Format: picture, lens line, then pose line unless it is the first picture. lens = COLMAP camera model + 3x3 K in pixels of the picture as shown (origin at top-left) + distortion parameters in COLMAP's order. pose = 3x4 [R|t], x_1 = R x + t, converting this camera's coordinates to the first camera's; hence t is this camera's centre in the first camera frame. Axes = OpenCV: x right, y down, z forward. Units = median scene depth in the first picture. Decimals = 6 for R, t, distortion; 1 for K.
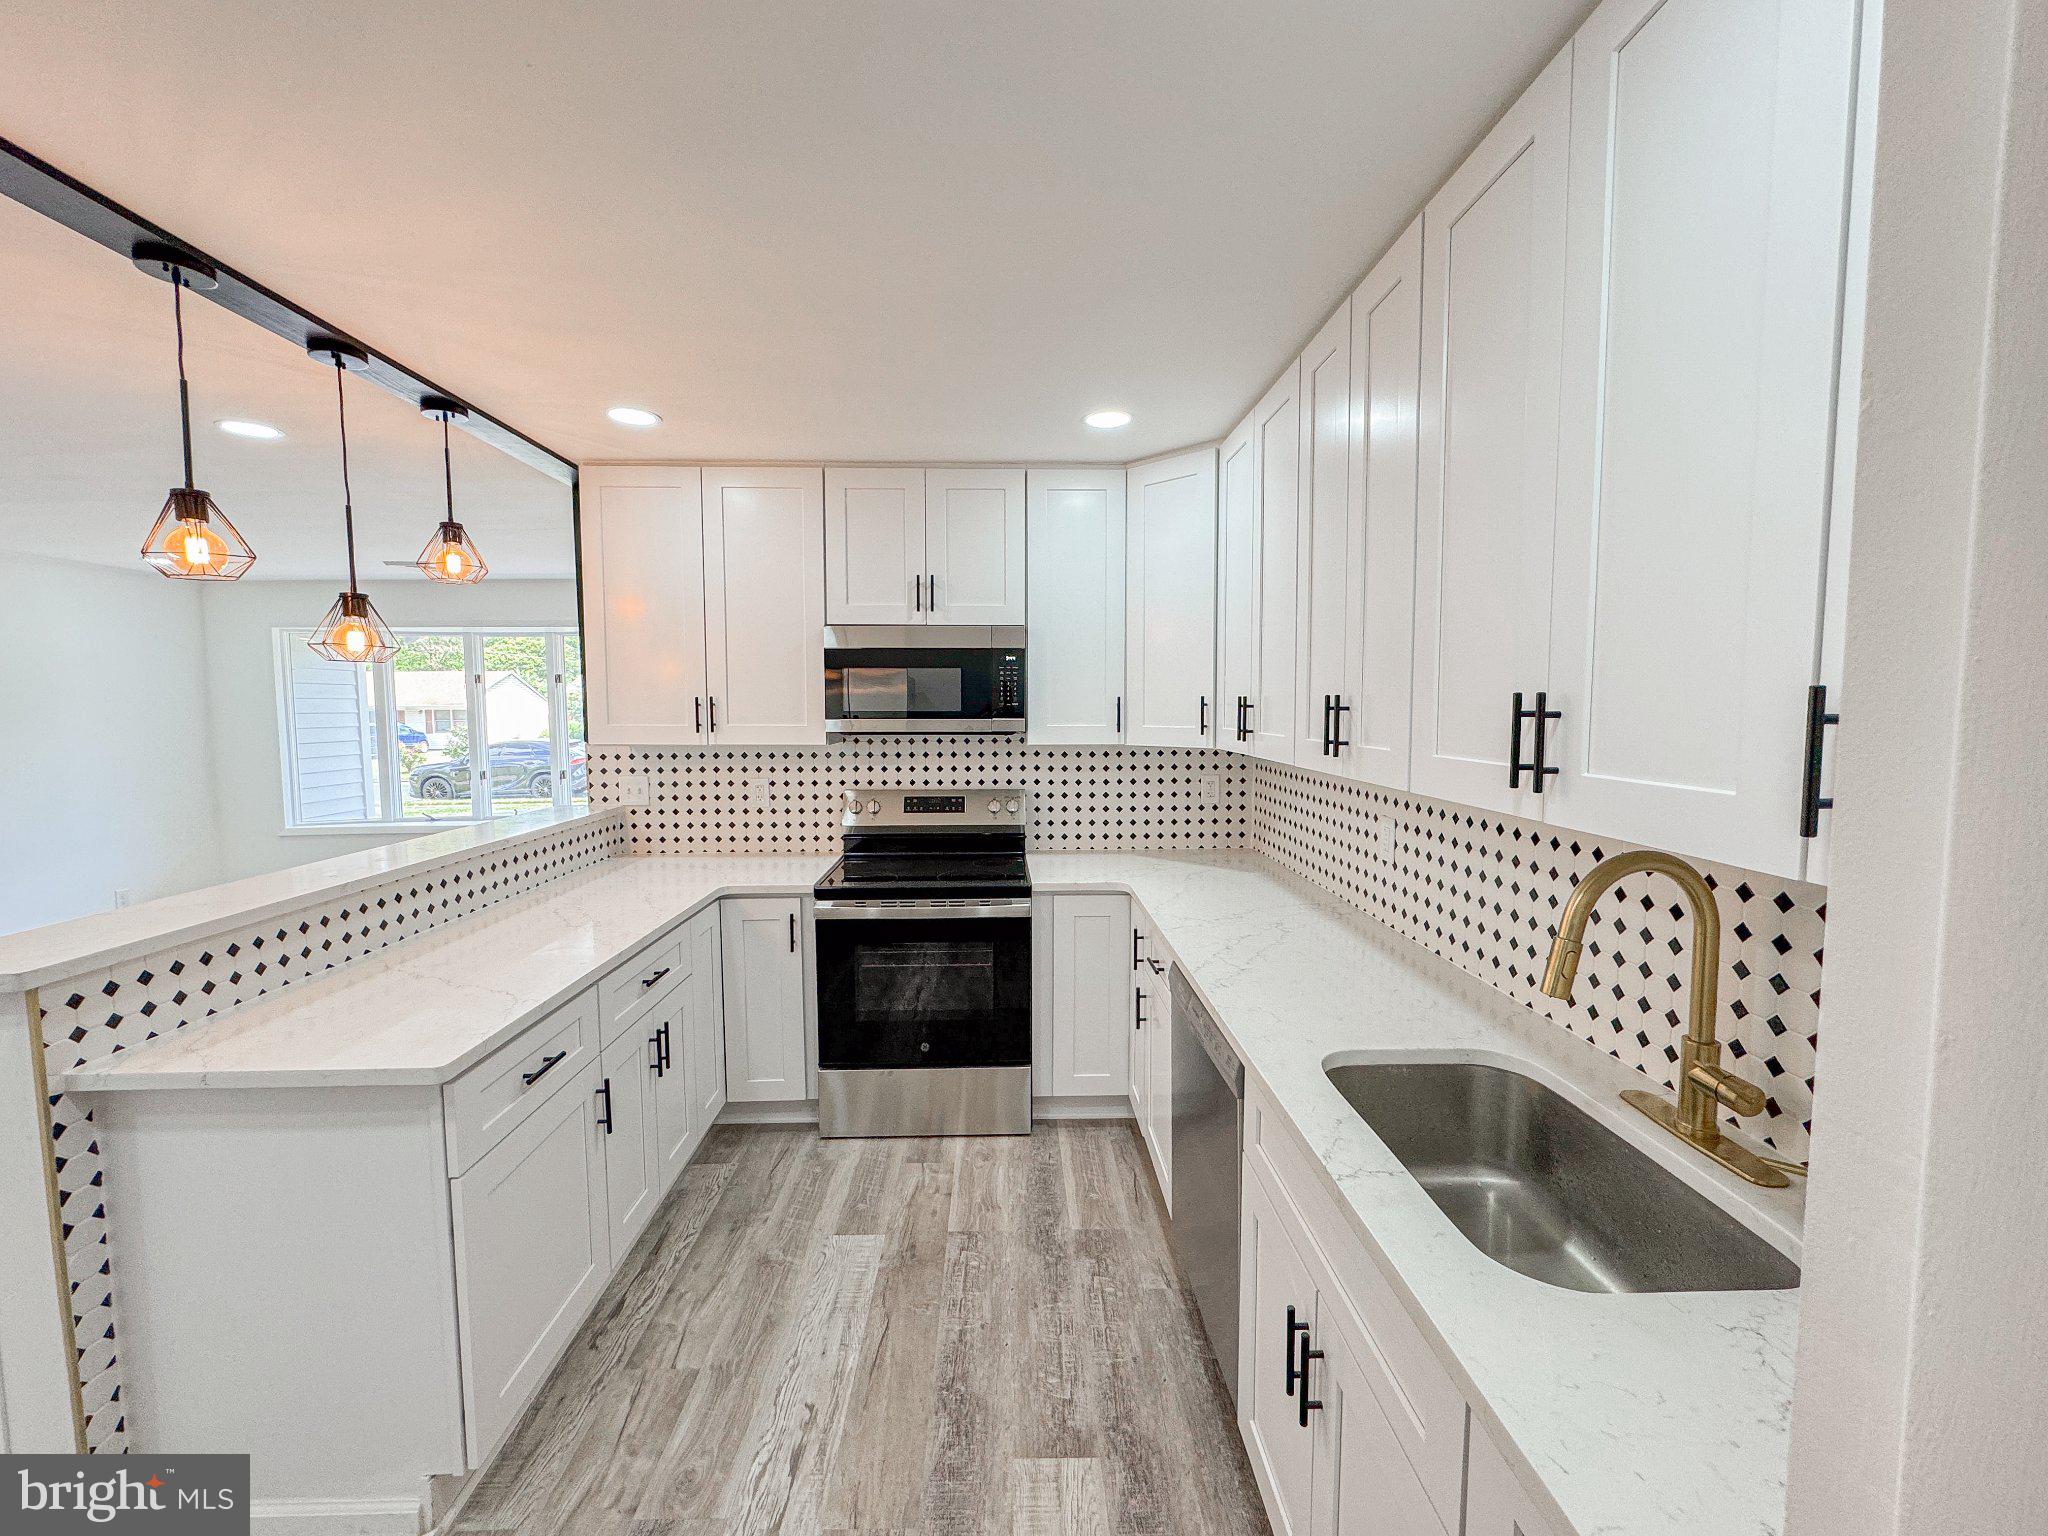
lens RADIAL K [[820.8, 0, 1020.5], [0, 820.8, 762.6], [0, 0, 1]] dist [-0.001962, -0.000386]
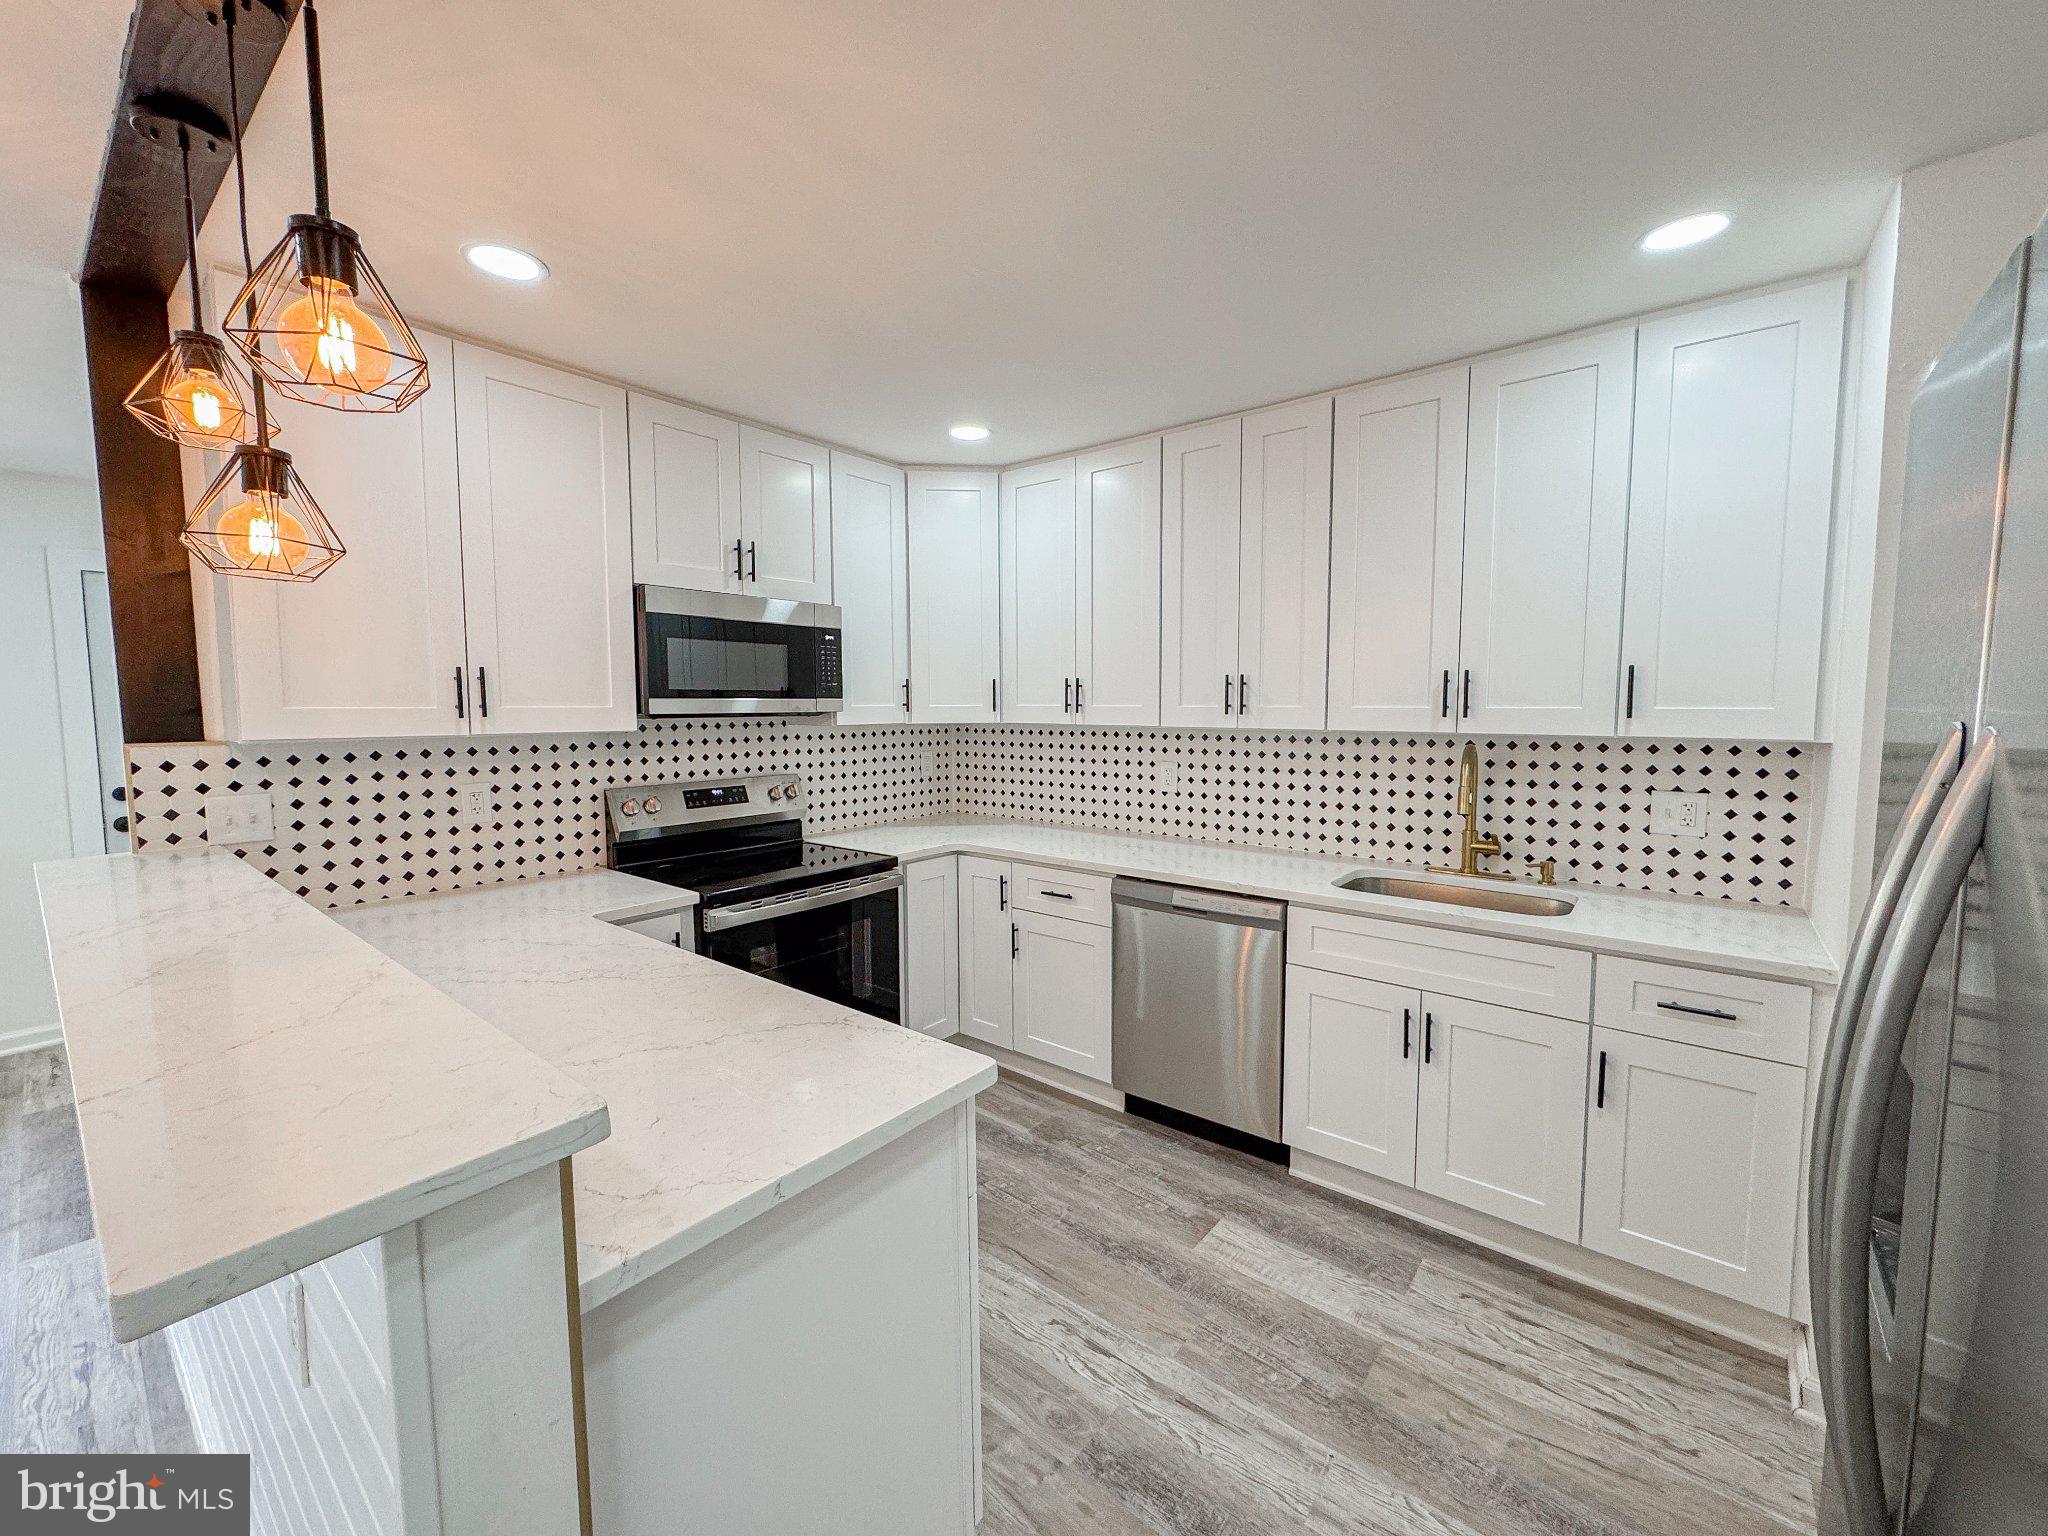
lens RADIAL K [[820.8, 0, 1024.2], [0, 820.8, 766.2], [0, 0, 1]] dist [-0.001962, -0.000386]
pose [[0.648587, -0.059269, 0.758829, -0.564631], [0.057355, 0.997935, 0.028921, 0.011216], [-0.758976, 0.024765, 0.650647, 0.164301]]
